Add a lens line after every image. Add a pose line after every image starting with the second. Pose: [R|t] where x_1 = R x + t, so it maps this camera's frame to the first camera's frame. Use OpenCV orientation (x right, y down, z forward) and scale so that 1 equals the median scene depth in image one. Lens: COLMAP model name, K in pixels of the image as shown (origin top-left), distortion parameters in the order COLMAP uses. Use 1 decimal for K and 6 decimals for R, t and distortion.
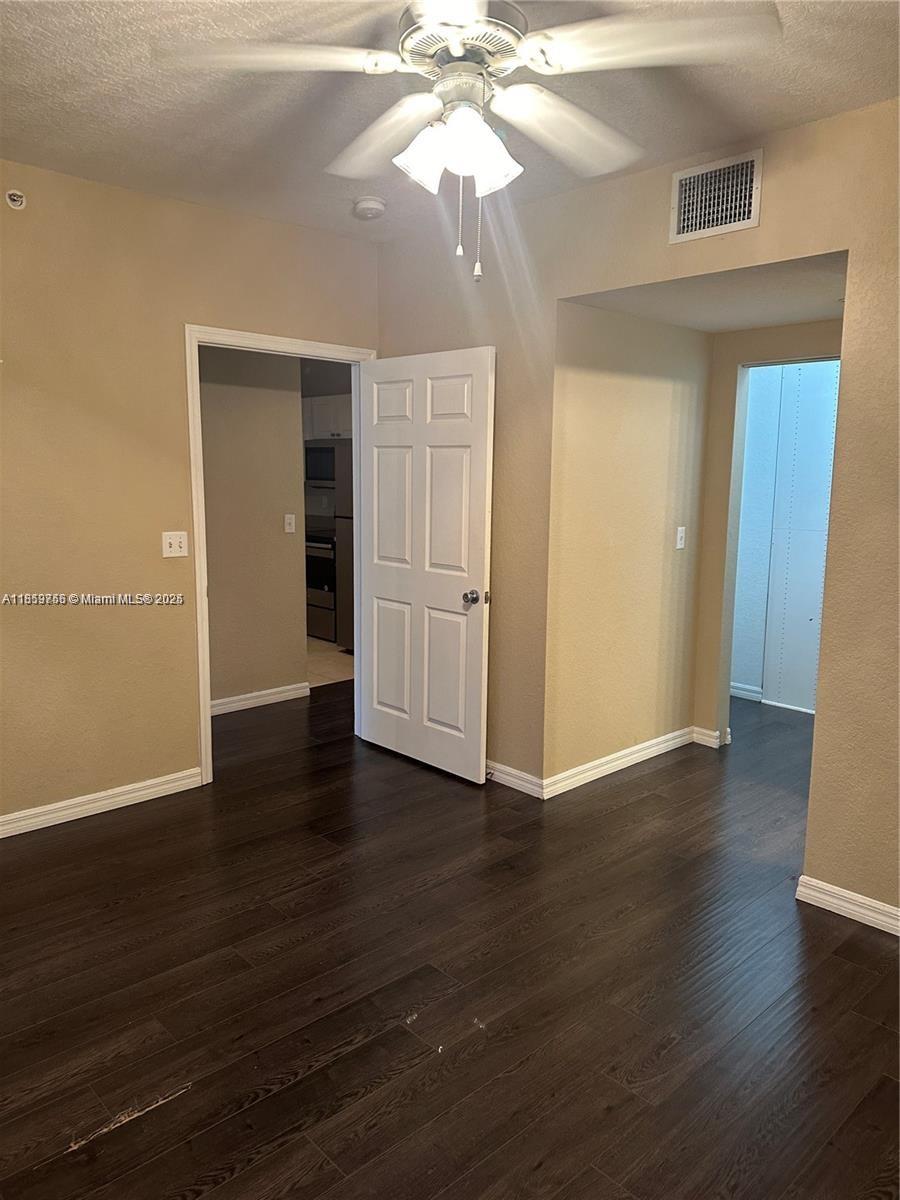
lens RADIAL K [[850.2, 0, 451.7], [0, 850.2, 602.8], [0, 0, 1]] dist [0.003703, -0.013206]
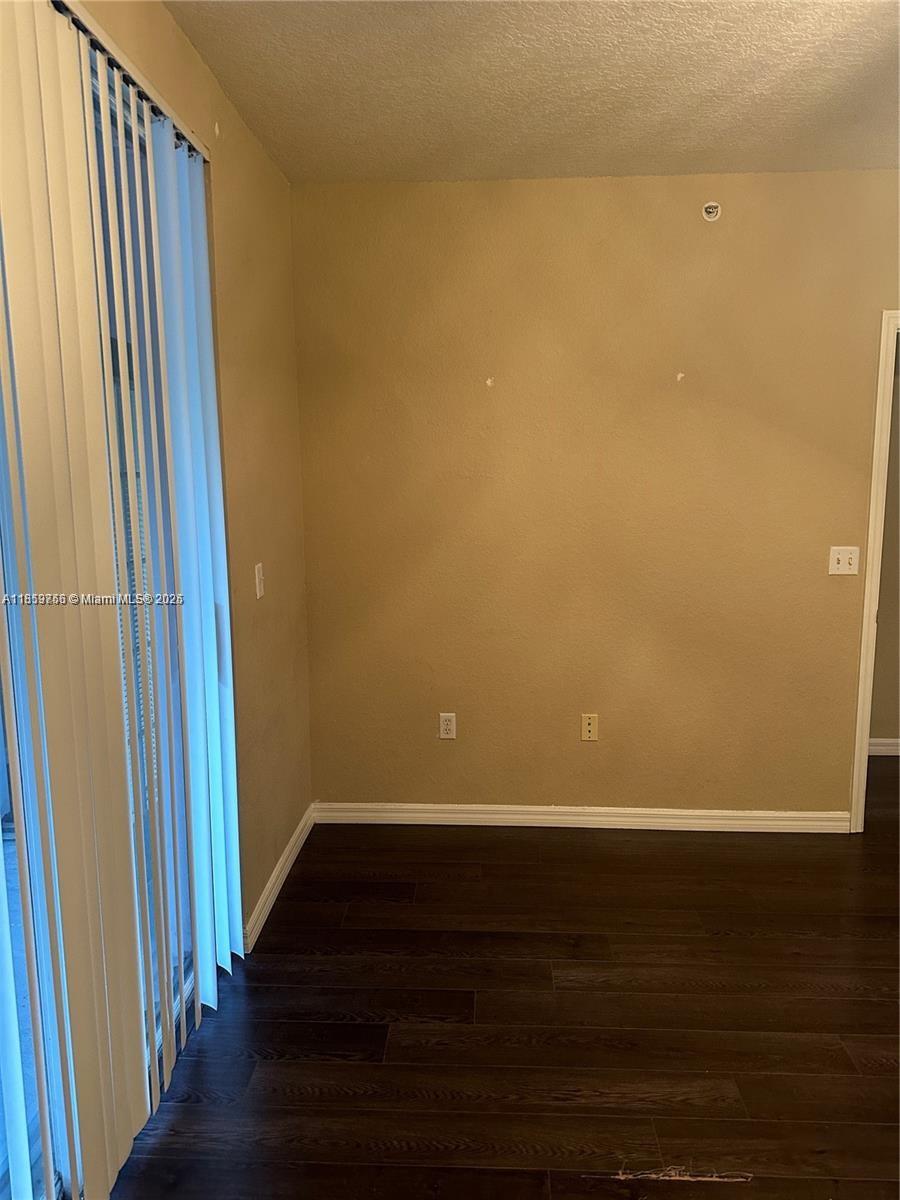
lens RADIAL K [[850.2, 0, 451.7], [0, 850.2, 602.8], [0, 0, 1]] dist [0.003703, -0.013206]
pose [[0.697037, 0.091947, -0.711116, 0.041992], [-0.097717, 0.994673, 0.032829, -0.020592], [0.710346, 0.046605, 0.702308, 0.122581]]
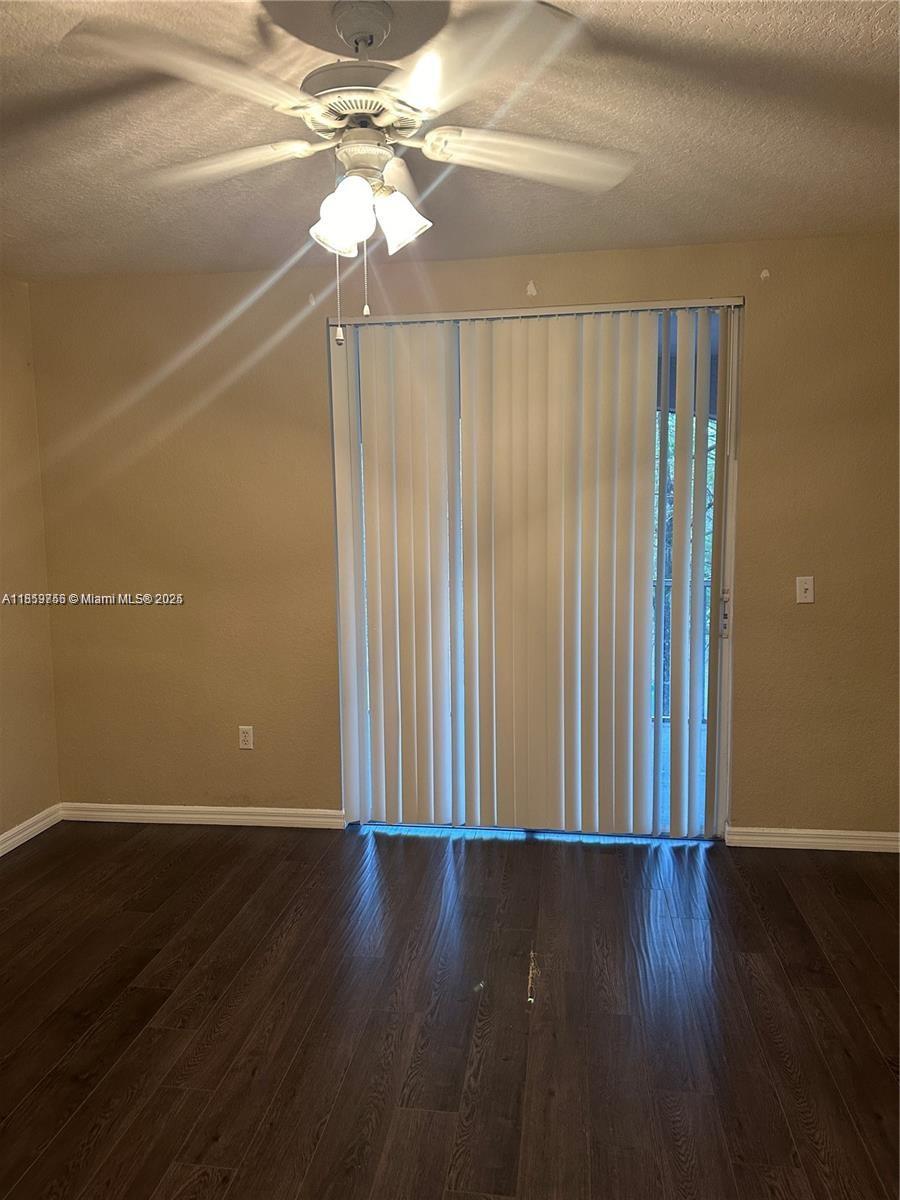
lens RADIAL K [[852.8, 0, 444.3], [0, 852.8, 617.8], [0, 0, 1]] dist [0.141175, -0.211121]
pose [[-0.791742, 0.067474, -0.607117, 0.502753], [-0.089576, 0.970312, 0.224656, -0.246586], [0.604252, 0.232253, -0.762193, 1.627631]]
